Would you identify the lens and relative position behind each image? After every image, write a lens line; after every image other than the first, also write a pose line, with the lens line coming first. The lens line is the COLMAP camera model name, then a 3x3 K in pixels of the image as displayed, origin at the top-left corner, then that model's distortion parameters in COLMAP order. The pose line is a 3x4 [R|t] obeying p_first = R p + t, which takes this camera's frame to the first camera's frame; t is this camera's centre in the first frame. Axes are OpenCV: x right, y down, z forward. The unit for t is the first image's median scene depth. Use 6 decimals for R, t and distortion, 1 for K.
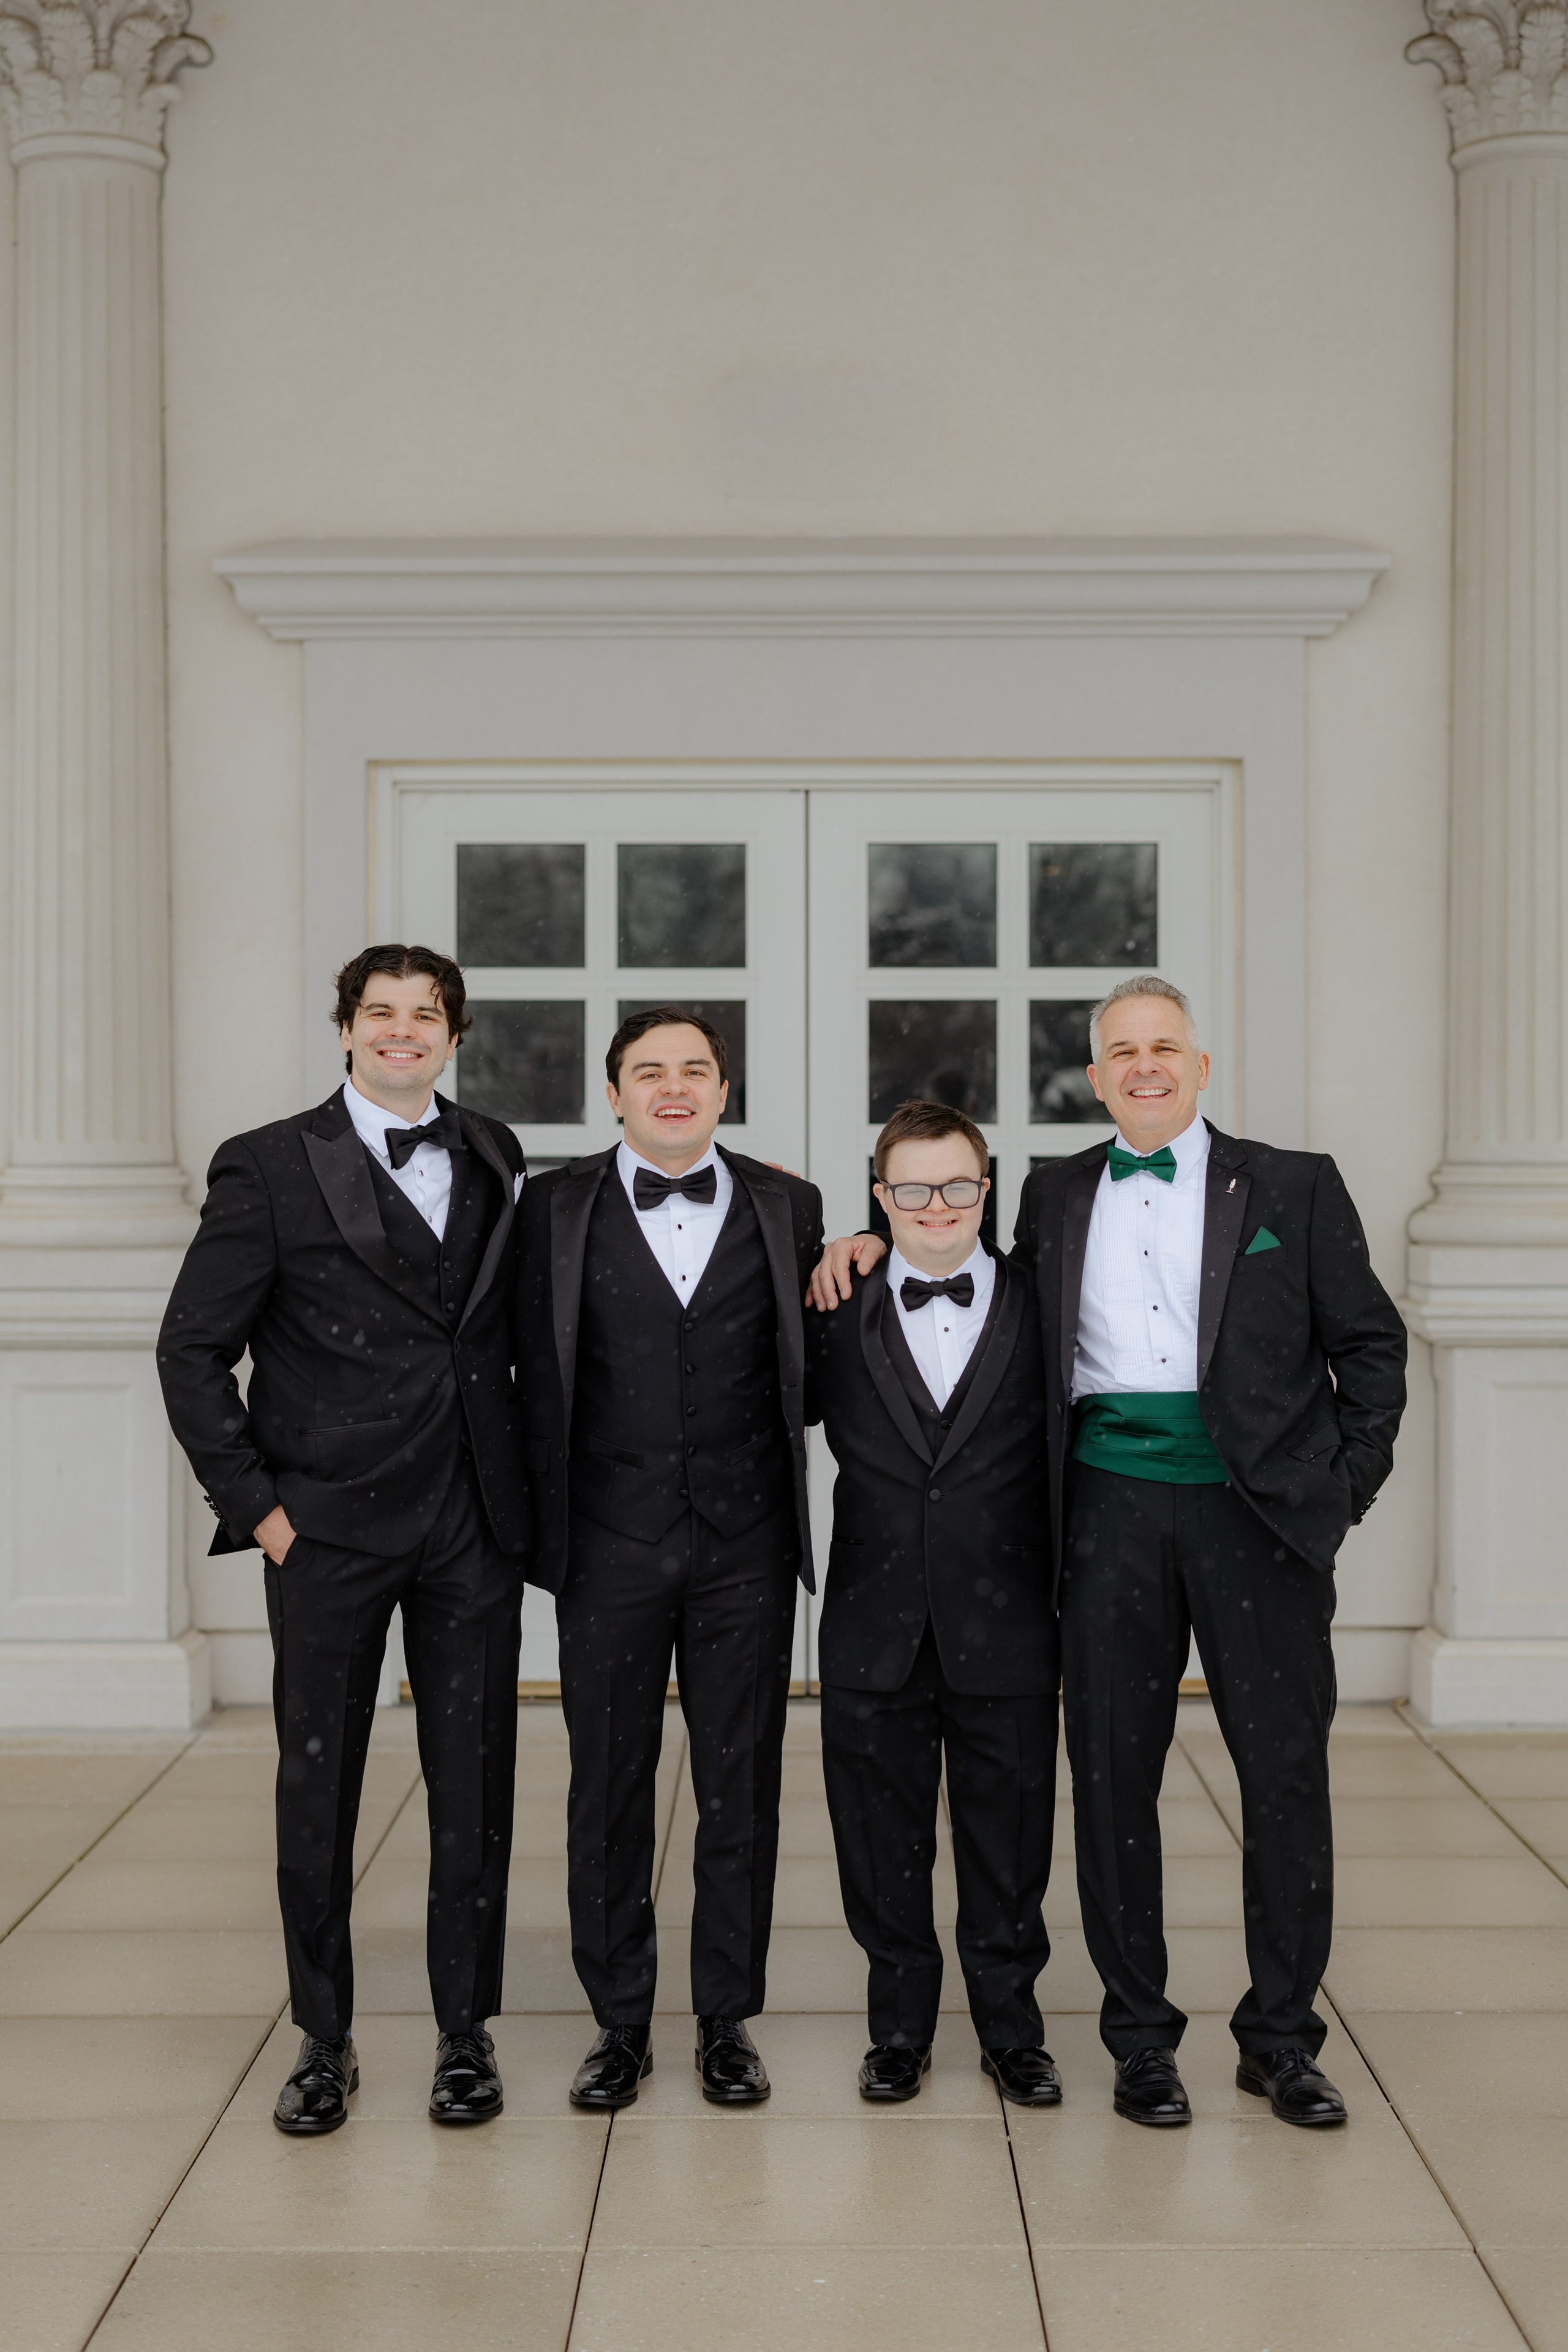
lens RADIAL K [[3400.4, 0, 776.1], [0, 3400.4, 1092.2], [0, 0, 1]] dist [0.006542, 0.029203]
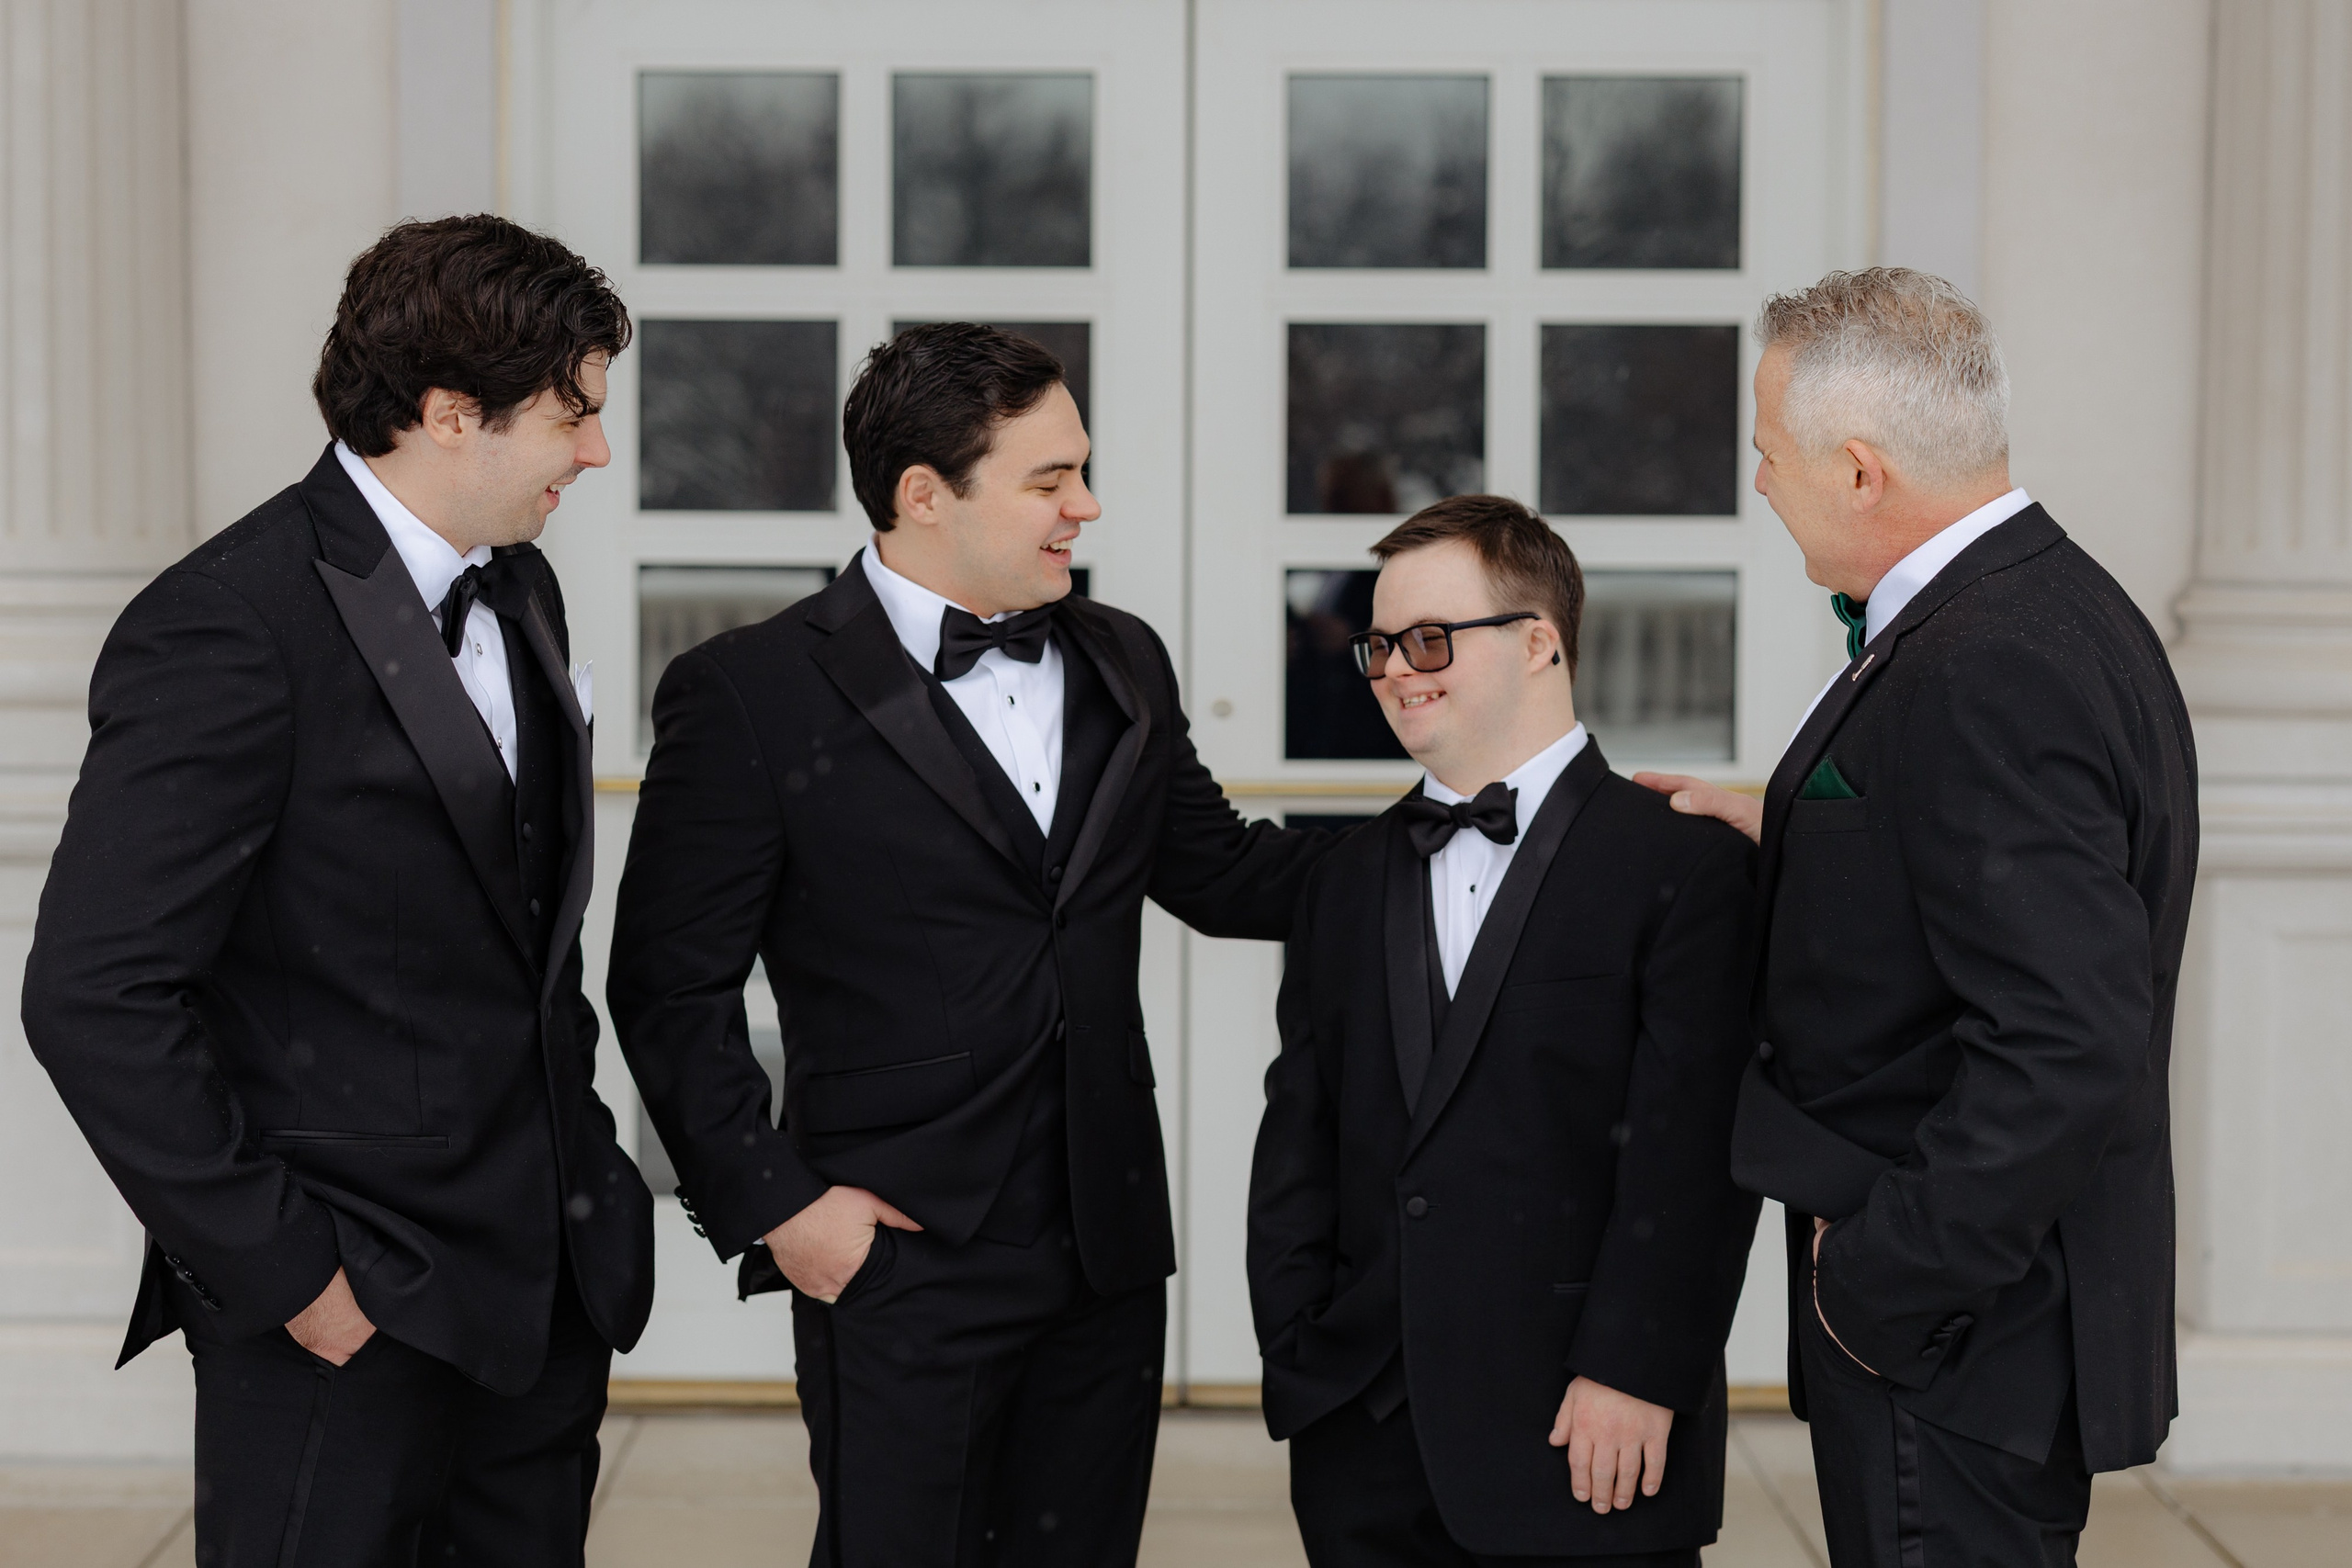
lens RADIAL K [[4075.6, 0, 1059.9], [0, 4075.6, 680.7], [0, 0, 1]] dist [0.012999, 0.025661]
pose [[0.999902, 0.006014, -0.012628, -0.005165], [-0.005367, 0.998701, 0.050661, 0.001809], [0.012916, -0.050588, 0.998636, 0.238938]]
